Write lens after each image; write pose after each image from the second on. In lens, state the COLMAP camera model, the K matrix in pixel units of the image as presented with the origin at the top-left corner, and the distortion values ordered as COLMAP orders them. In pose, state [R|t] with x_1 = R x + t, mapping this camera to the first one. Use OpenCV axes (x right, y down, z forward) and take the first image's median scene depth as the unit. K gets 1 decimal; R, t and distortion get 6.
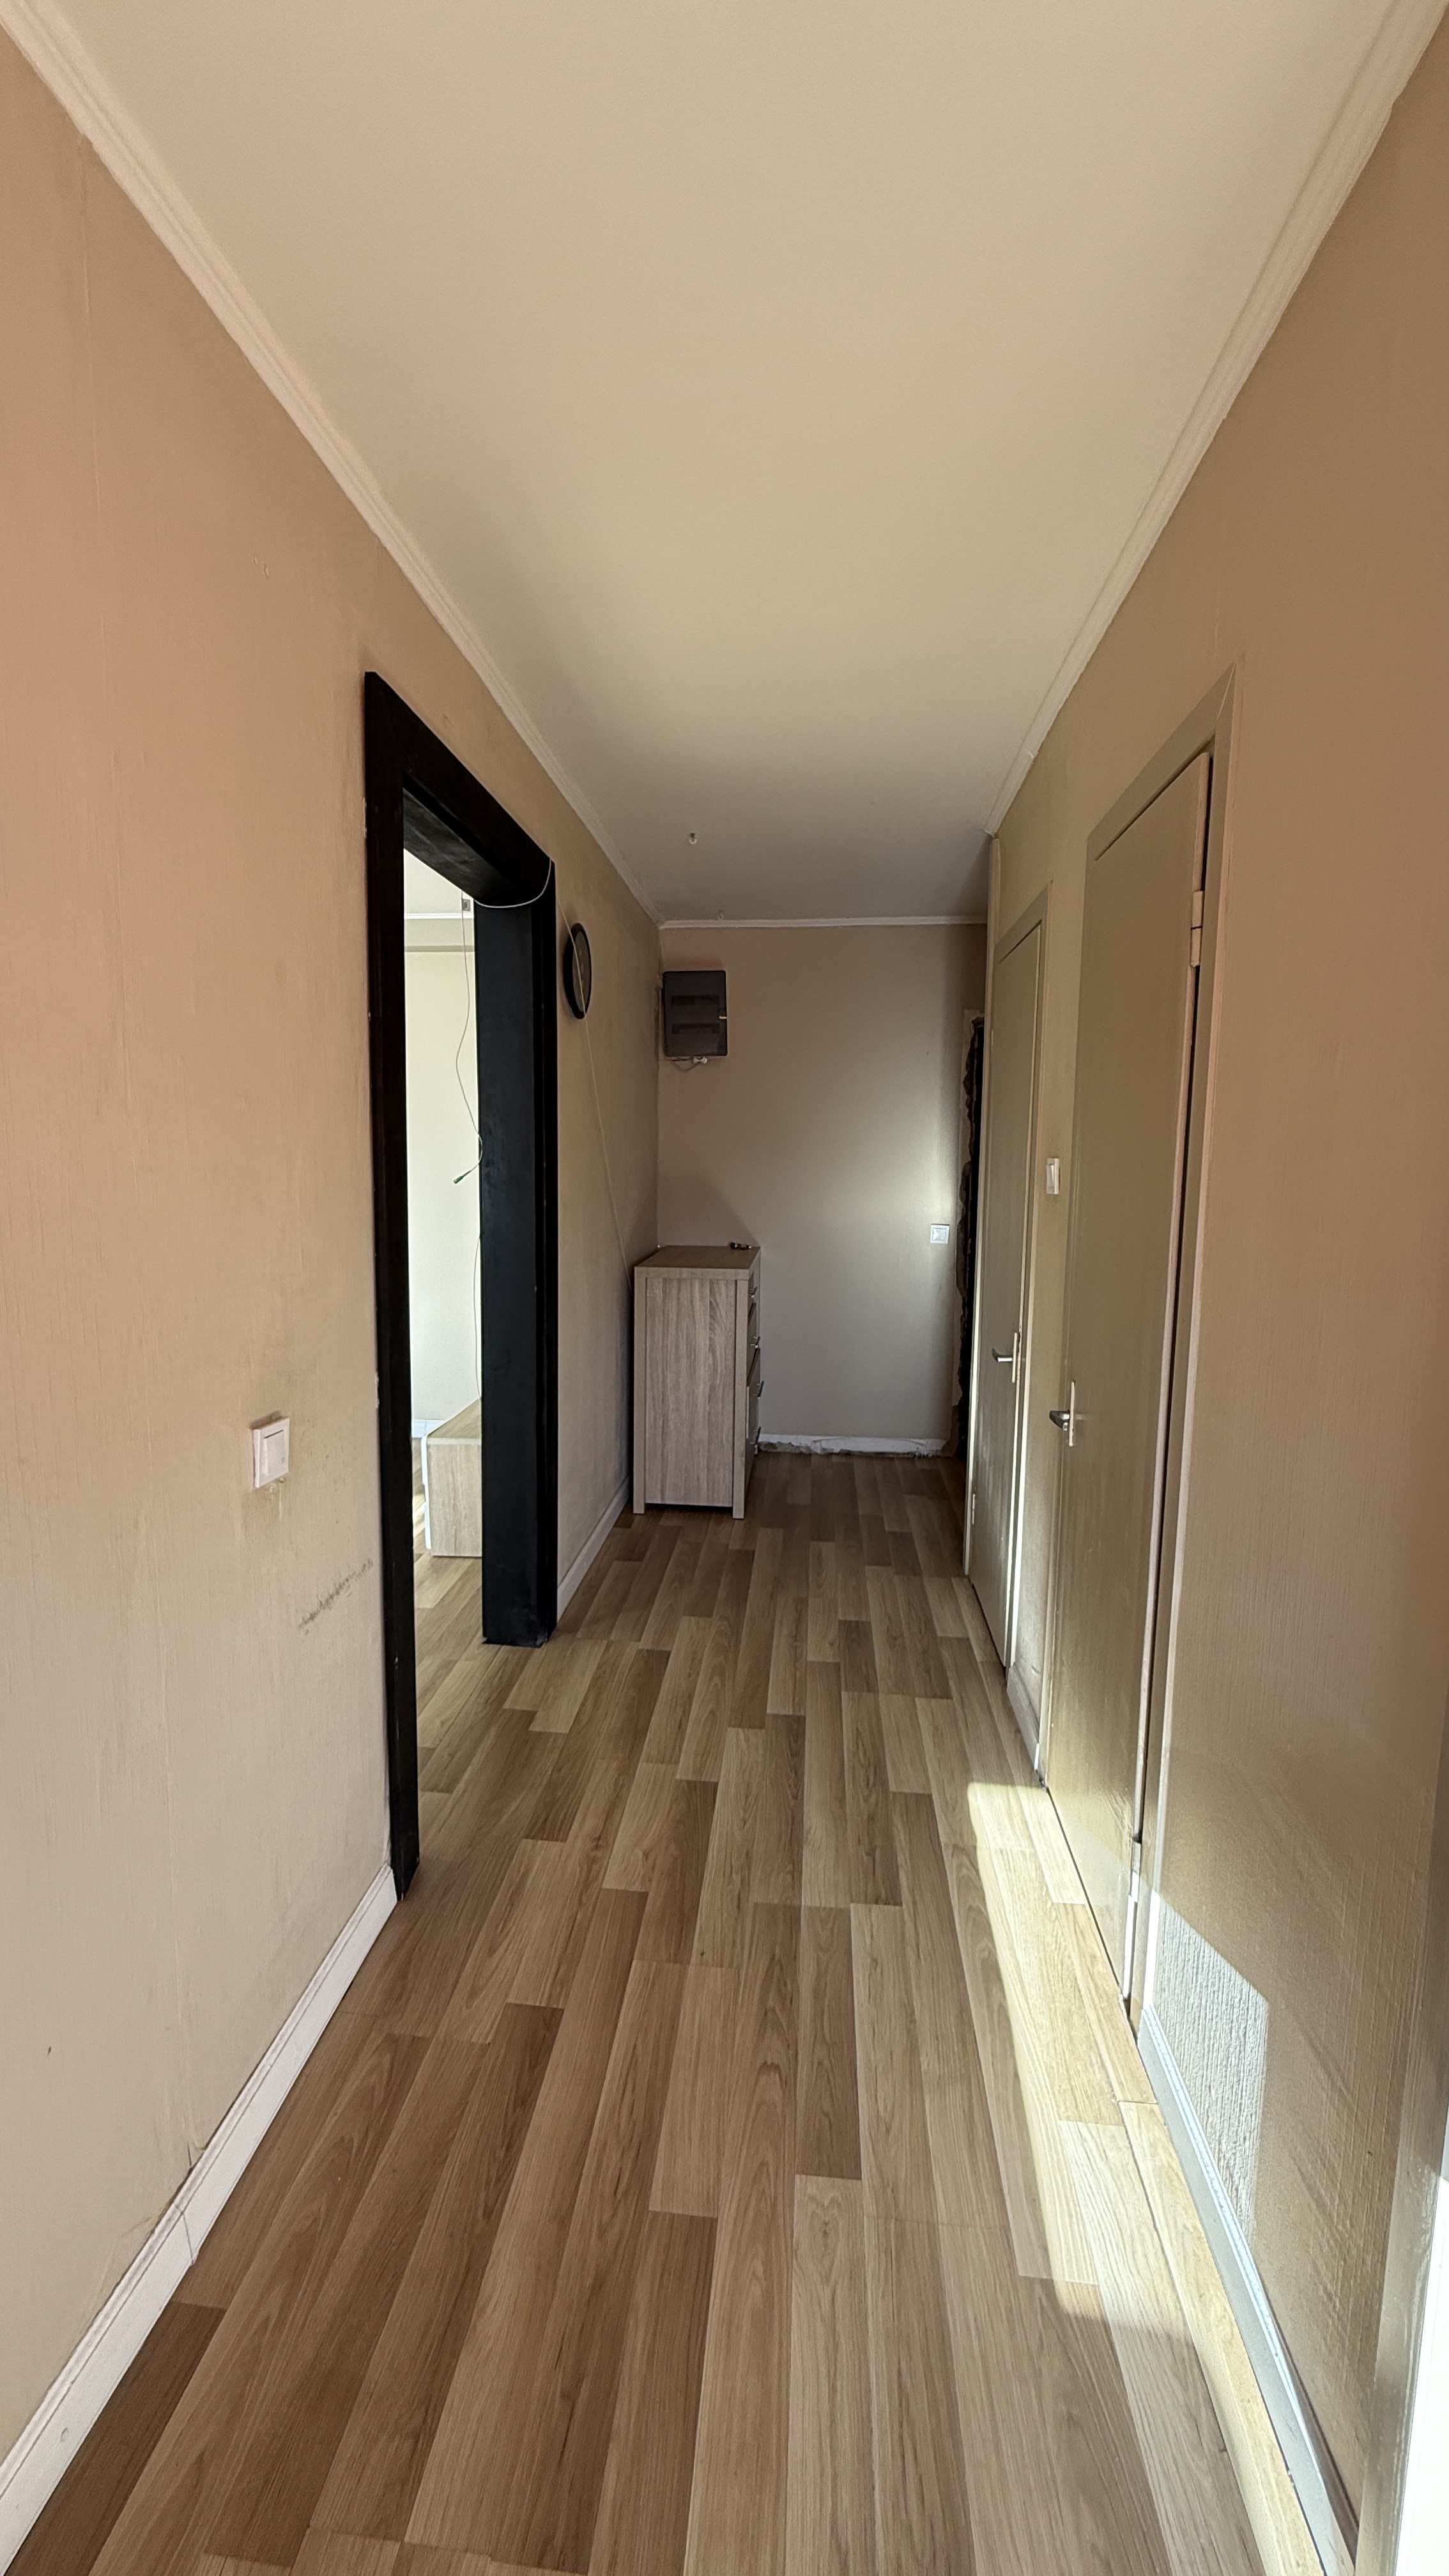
lens RADIAL K [[1026.0, 0, 717.2], [0, 1026.0, 1270.5], [0, 0, 1]] dist [-0.001207, -0.000621]
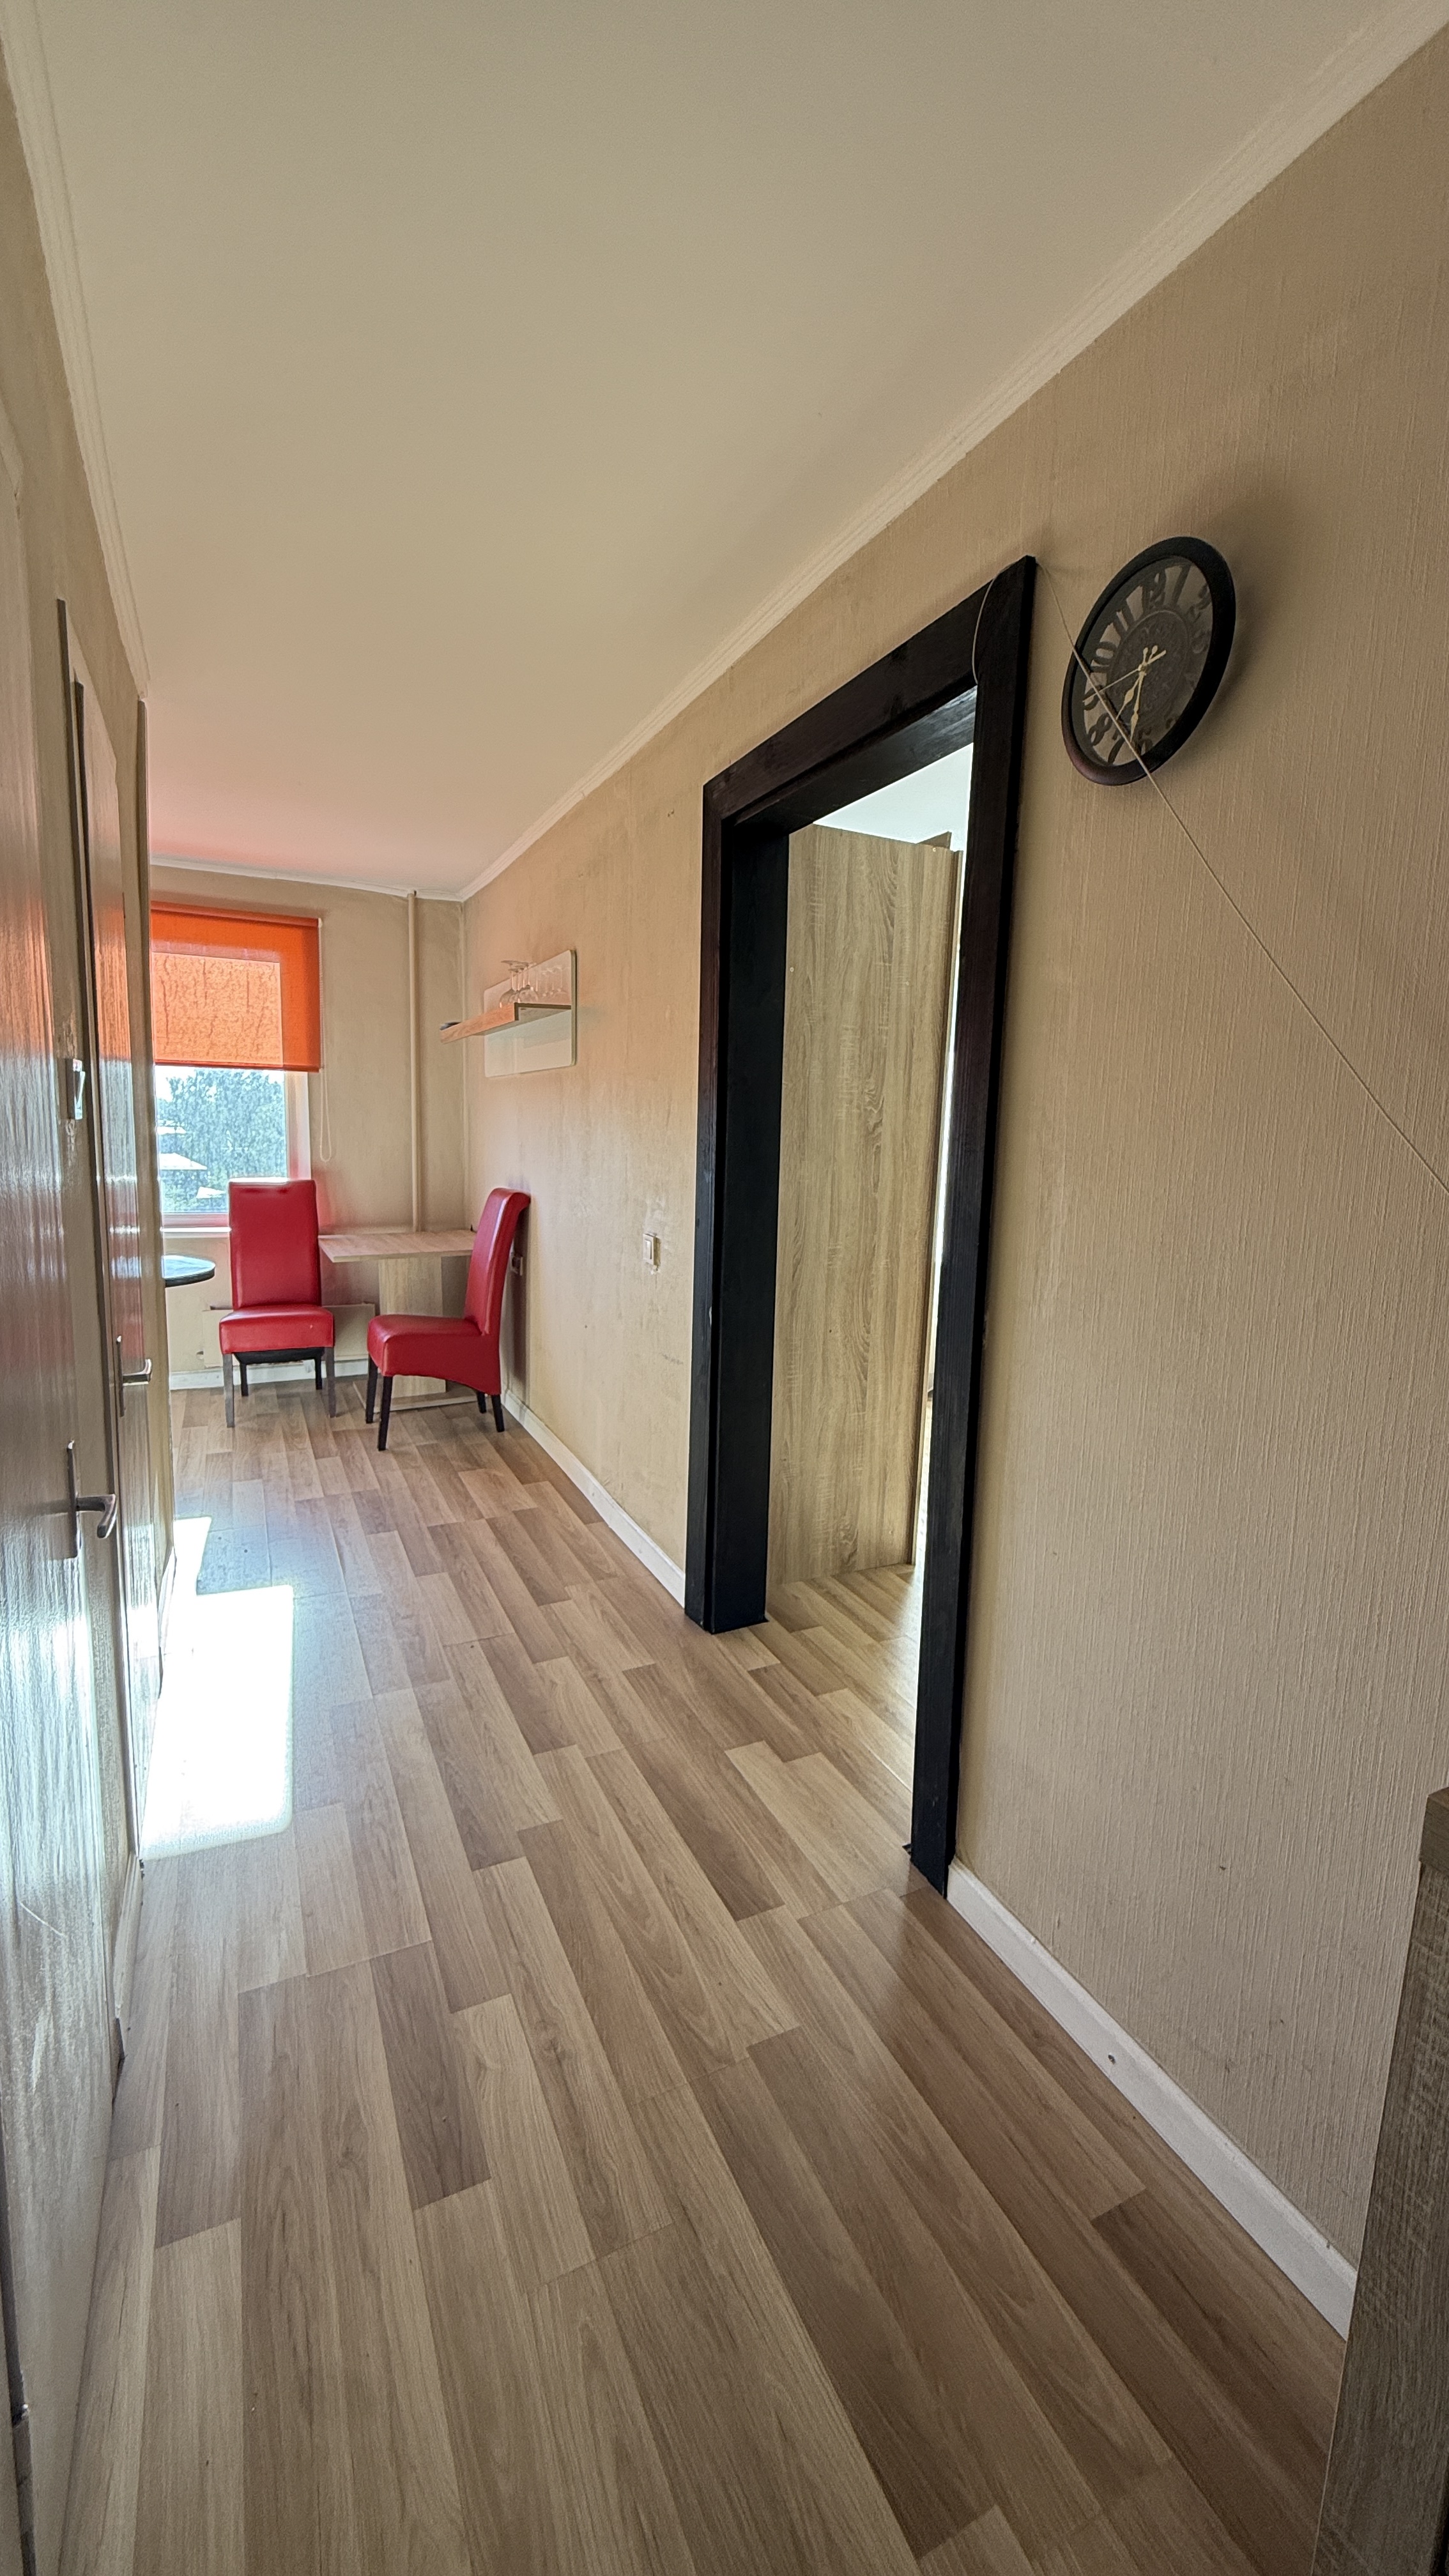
lens RADIAL K [[1026.0, 0, 717.2], [0, 1026.0, 1270.5], [0, 0, 1]] dist [-0.001207, -0.000621]
pose [[-0.857218, 0.025162, -0.514338, 0.303173], [-0.104045, 0.969743, 0.220847, -0.148556], [0.504333, 0.242828, -0.828663, 1.616627]]
